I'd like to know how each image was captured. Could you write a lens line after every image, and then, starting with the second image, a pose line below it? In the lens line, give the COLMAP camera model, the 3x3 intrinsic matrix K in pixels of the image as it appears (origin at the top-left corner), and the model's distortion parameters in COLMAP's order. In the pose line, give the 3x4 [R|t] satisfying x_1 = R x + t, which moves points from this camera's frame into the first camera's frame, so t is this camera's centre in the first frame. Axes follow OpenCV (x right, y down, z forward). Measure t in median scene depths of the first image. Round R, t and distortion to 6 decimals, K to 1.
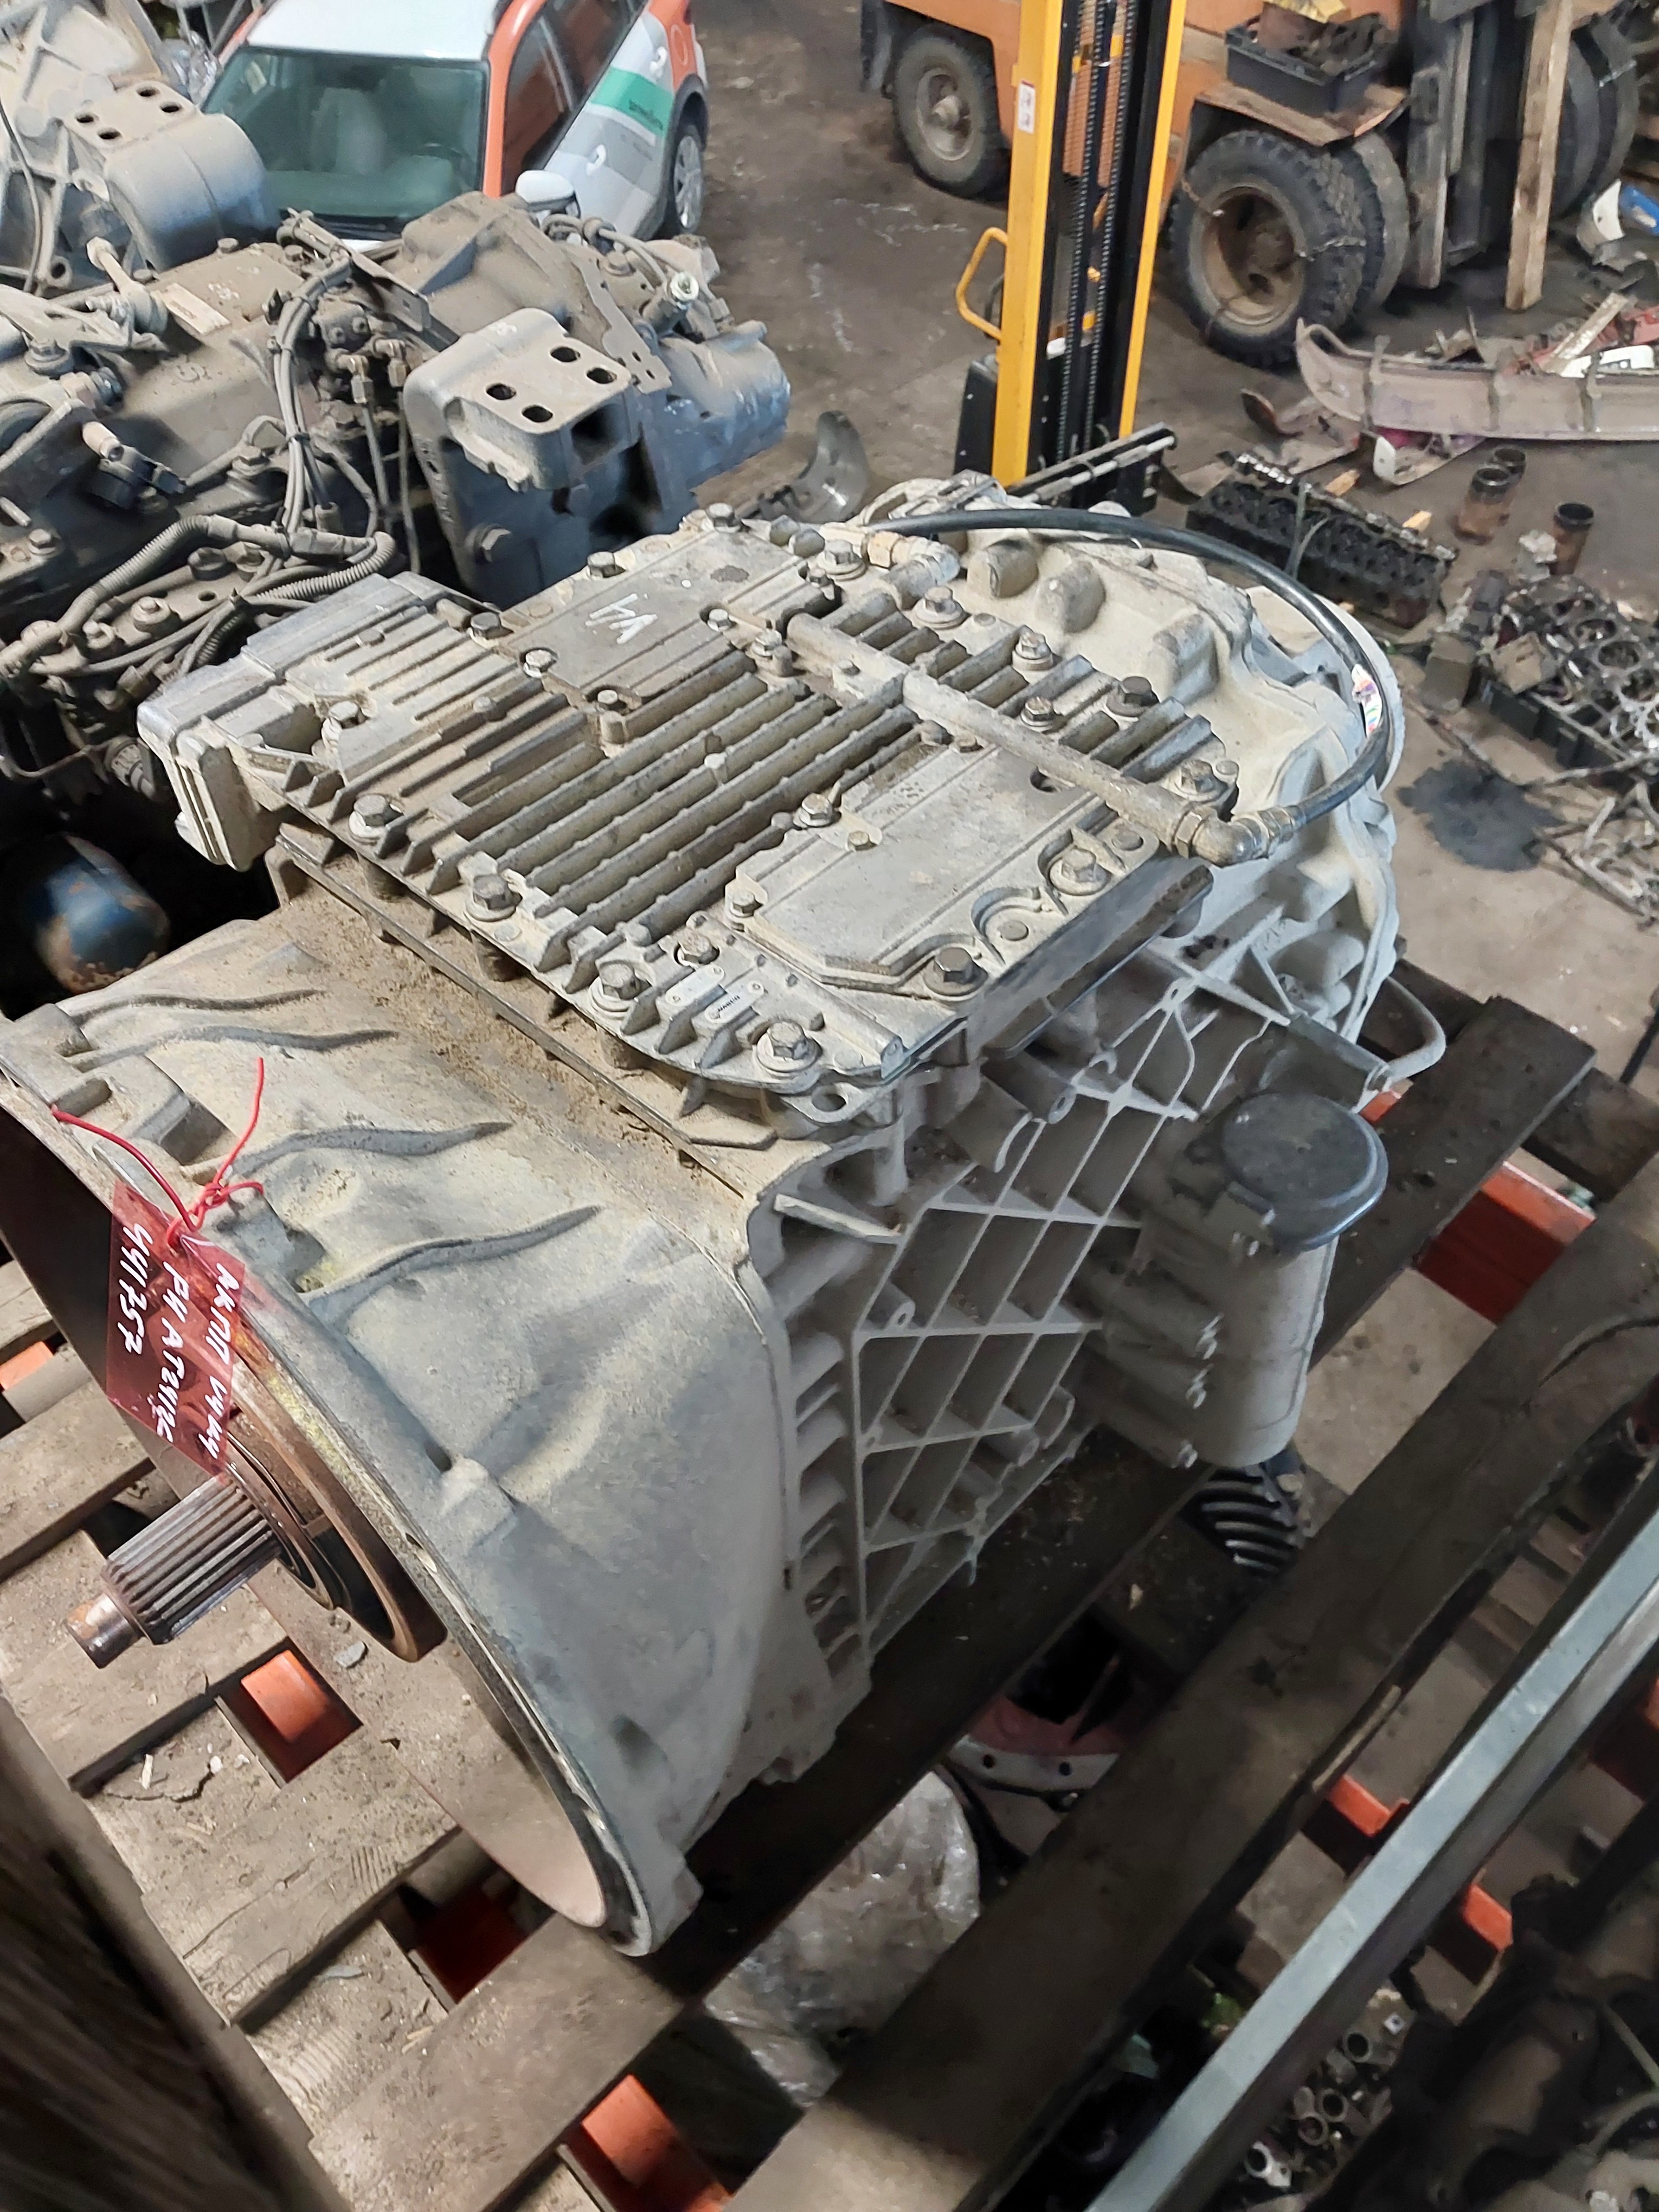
lens RADIAL K [[1753.8, 0, 831.9], [0, 1753.8, 1115.3], [0, 0, 1]] dist [0.009424, -0.000502]
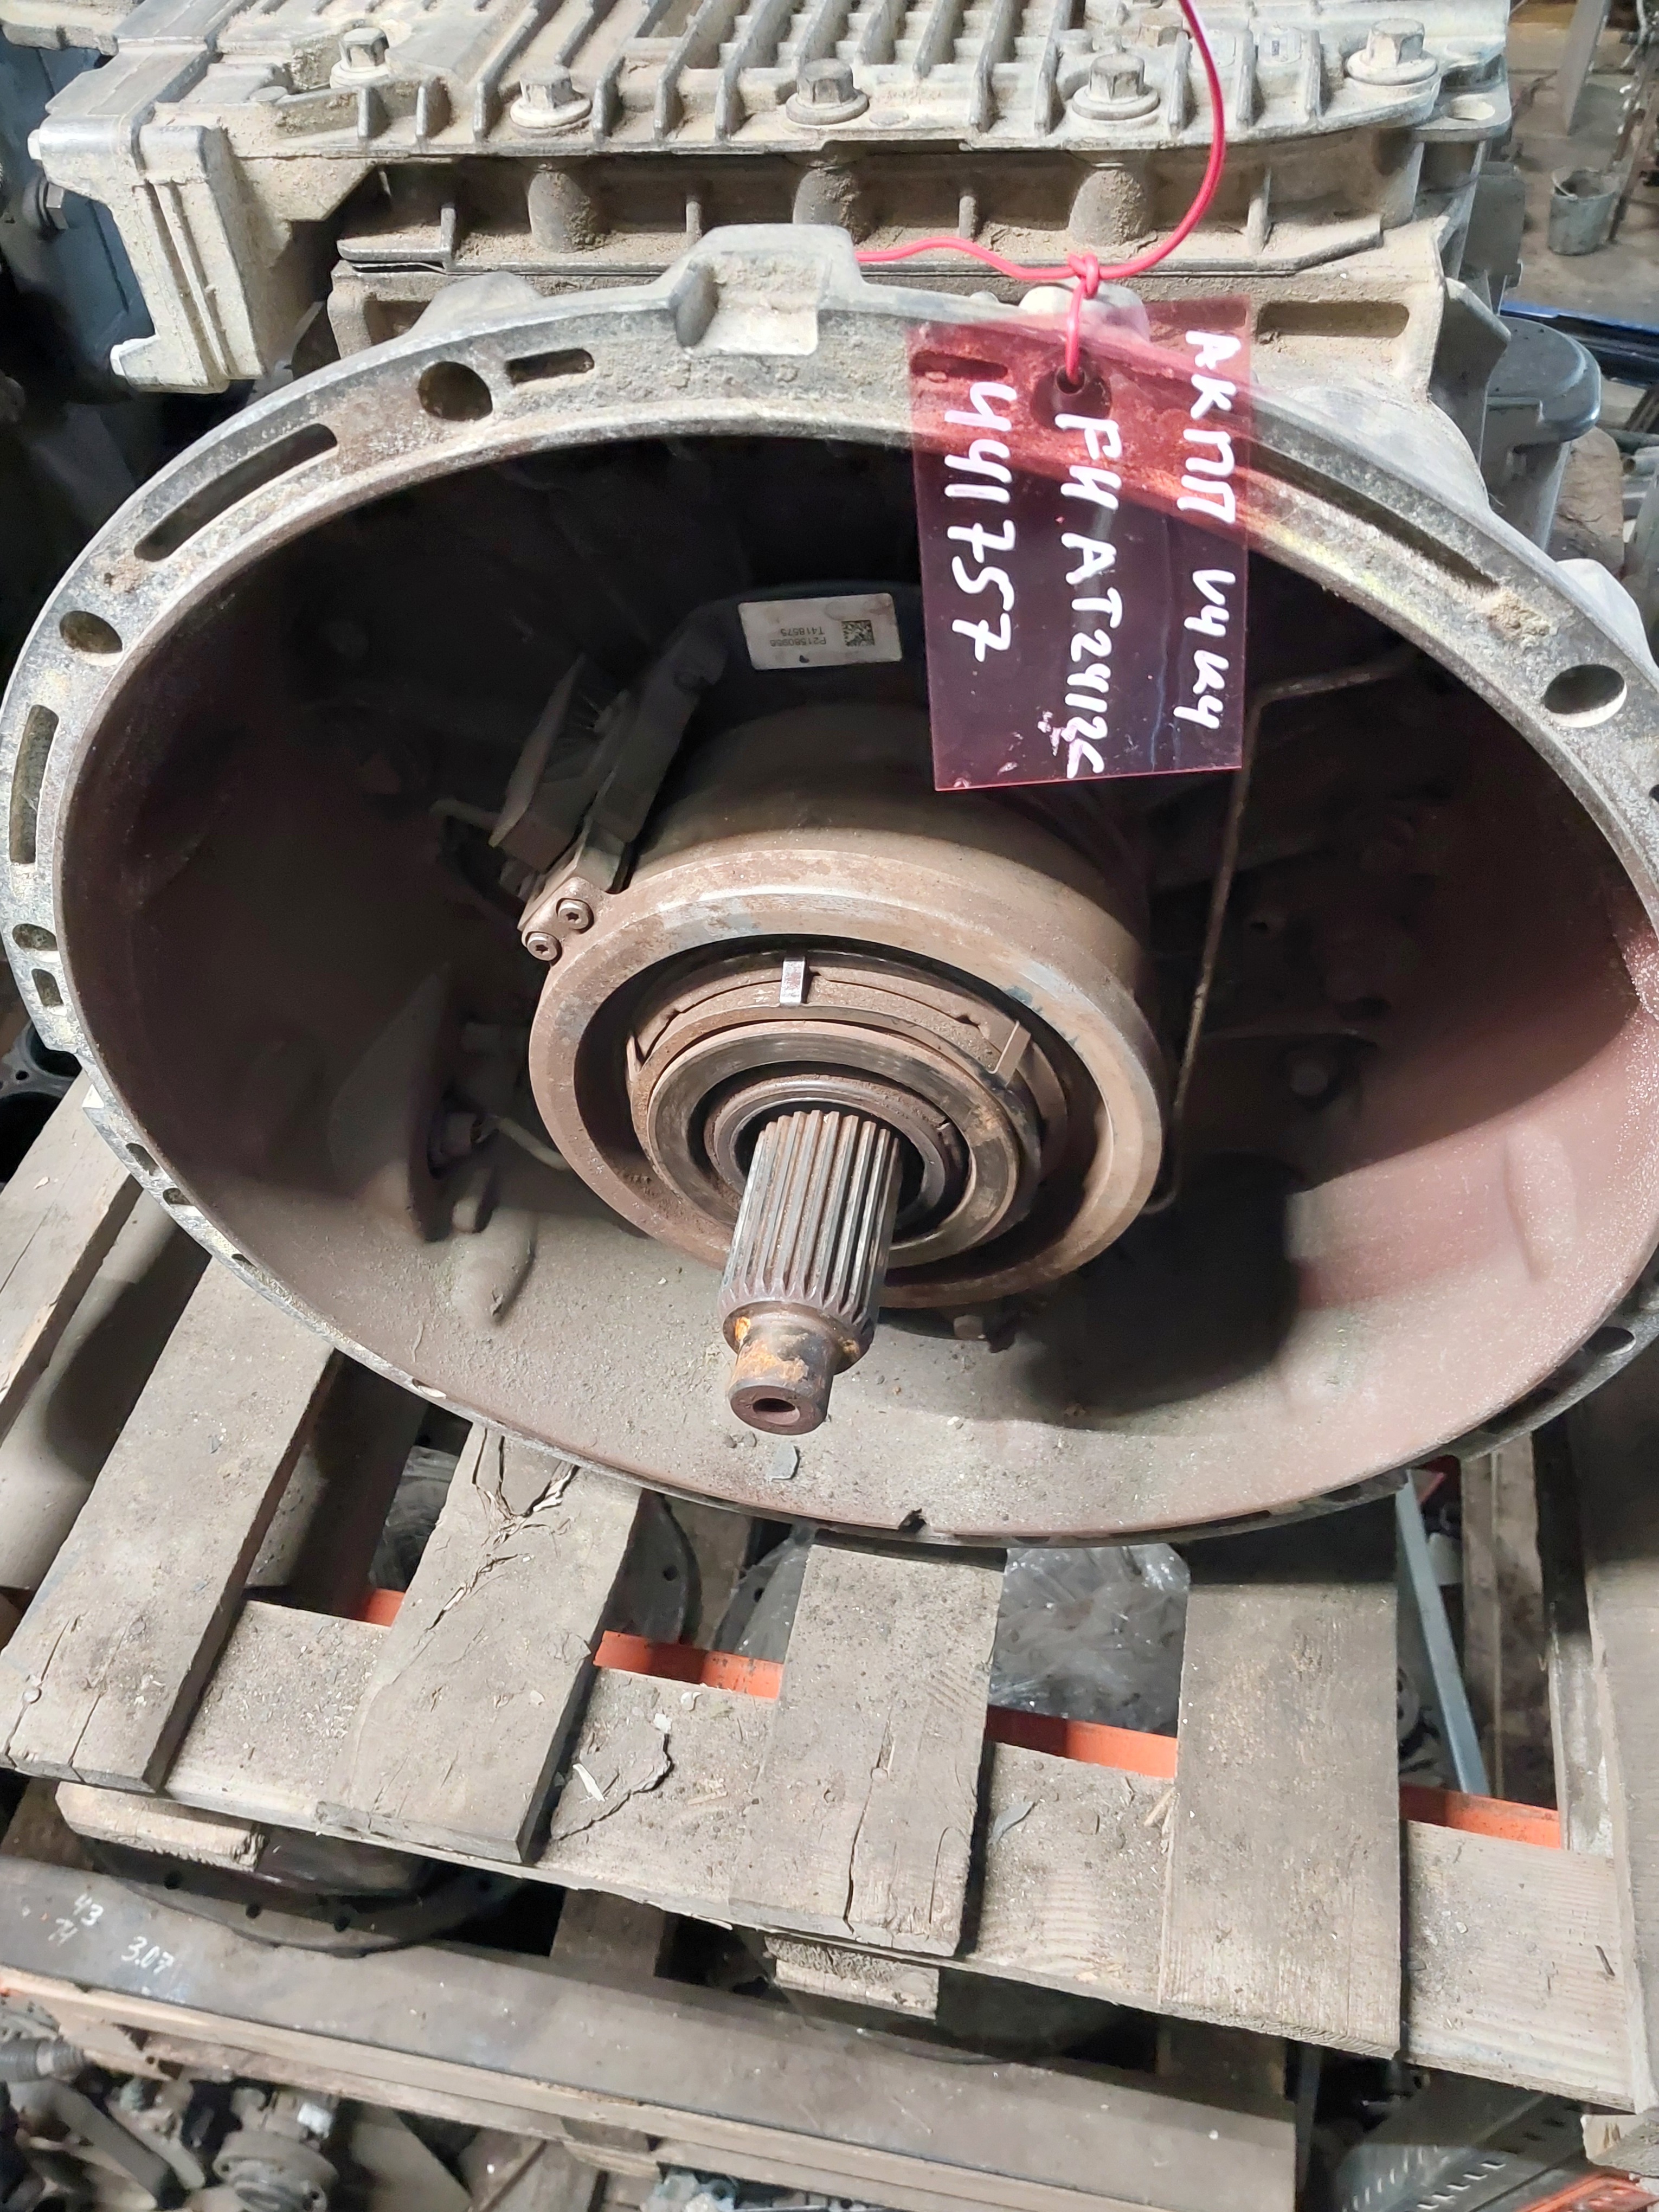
lens RADIAL K [[1753.8, 0, 816.6], [0, 1753.8, 1089.1], [0, 0, 1]] dist [0.009424, -0.000502]
pose [[0.831495, -0.445799, 0.331479, -0.546099], [0.447453, 0.891074, 0.075977, 0.149072], [-0.329243, 0.085147, 0.940398, 0.374542]]
